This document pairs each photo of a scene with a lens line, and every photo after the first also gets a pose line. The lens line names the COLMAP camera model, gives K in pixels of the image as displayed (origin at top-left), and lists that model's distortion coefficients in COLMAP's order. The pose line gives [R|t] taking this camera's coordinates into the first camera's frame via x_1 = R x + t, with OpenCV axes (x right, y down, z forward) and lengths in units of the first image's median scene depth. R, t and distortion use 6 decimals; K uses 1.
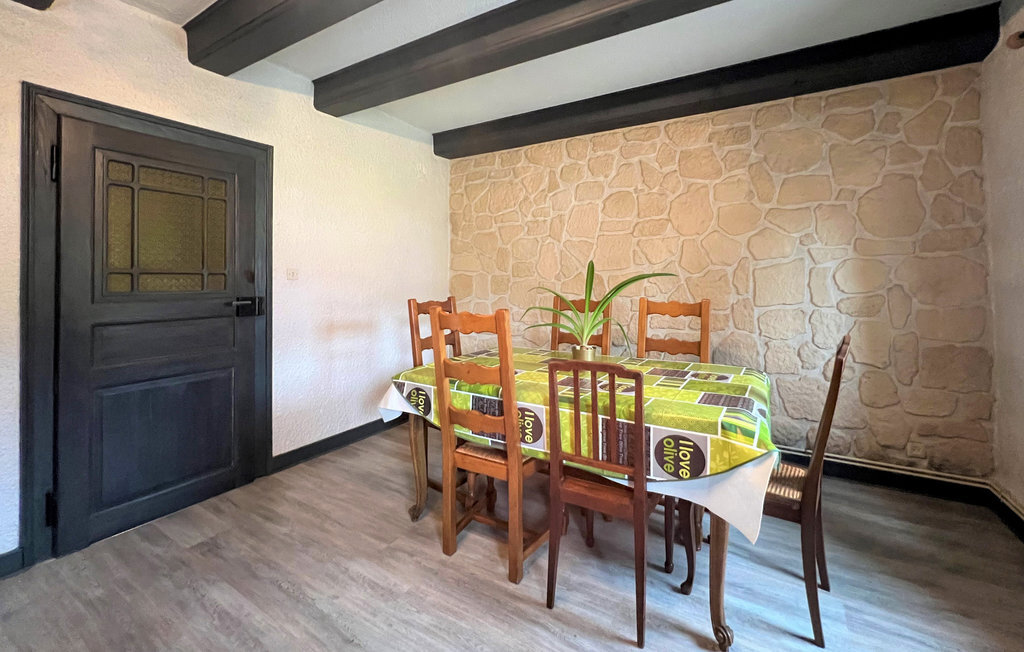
lens RADIAL K [[401.8, 0, 541.1], [0, 401.8, 276.7], [0, 0, 1]] dist [-0.001929, -0.000133]
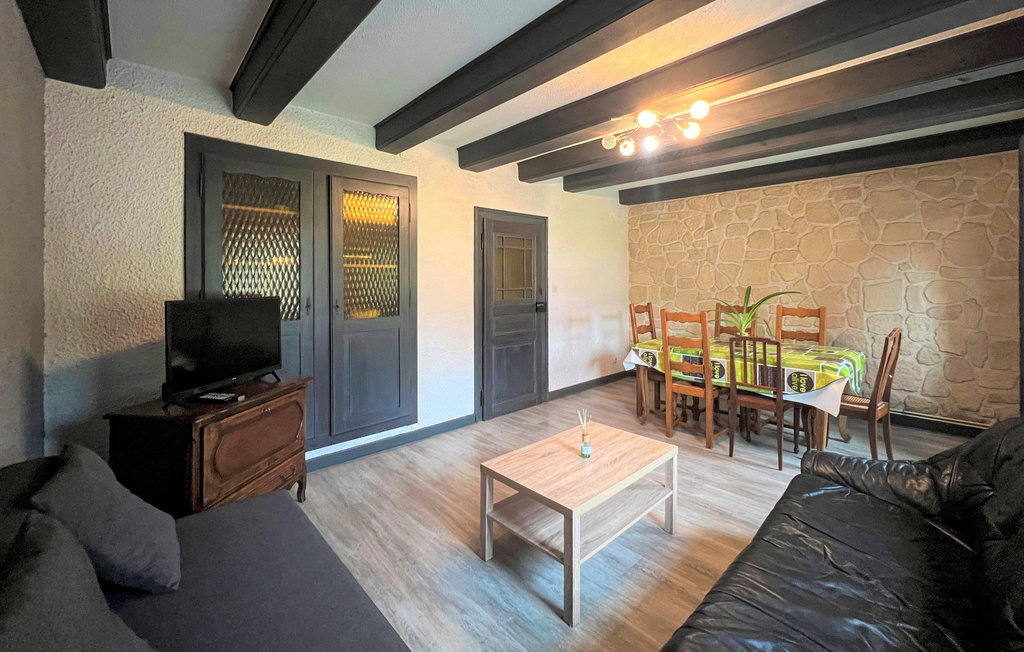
lens RADIAL K [[414.2, 0, 549.2], [0, 414.2, 277.6], [0, 0, 1]] dist [-0.000613, 0.000074]
pose [[0.968761, -0.003826, -0.247967, -0.227417], [0.004174, 0.999991, 0.000881, -0.063148], [0.247962, -0.001888, 0.968768, -0.832604]]
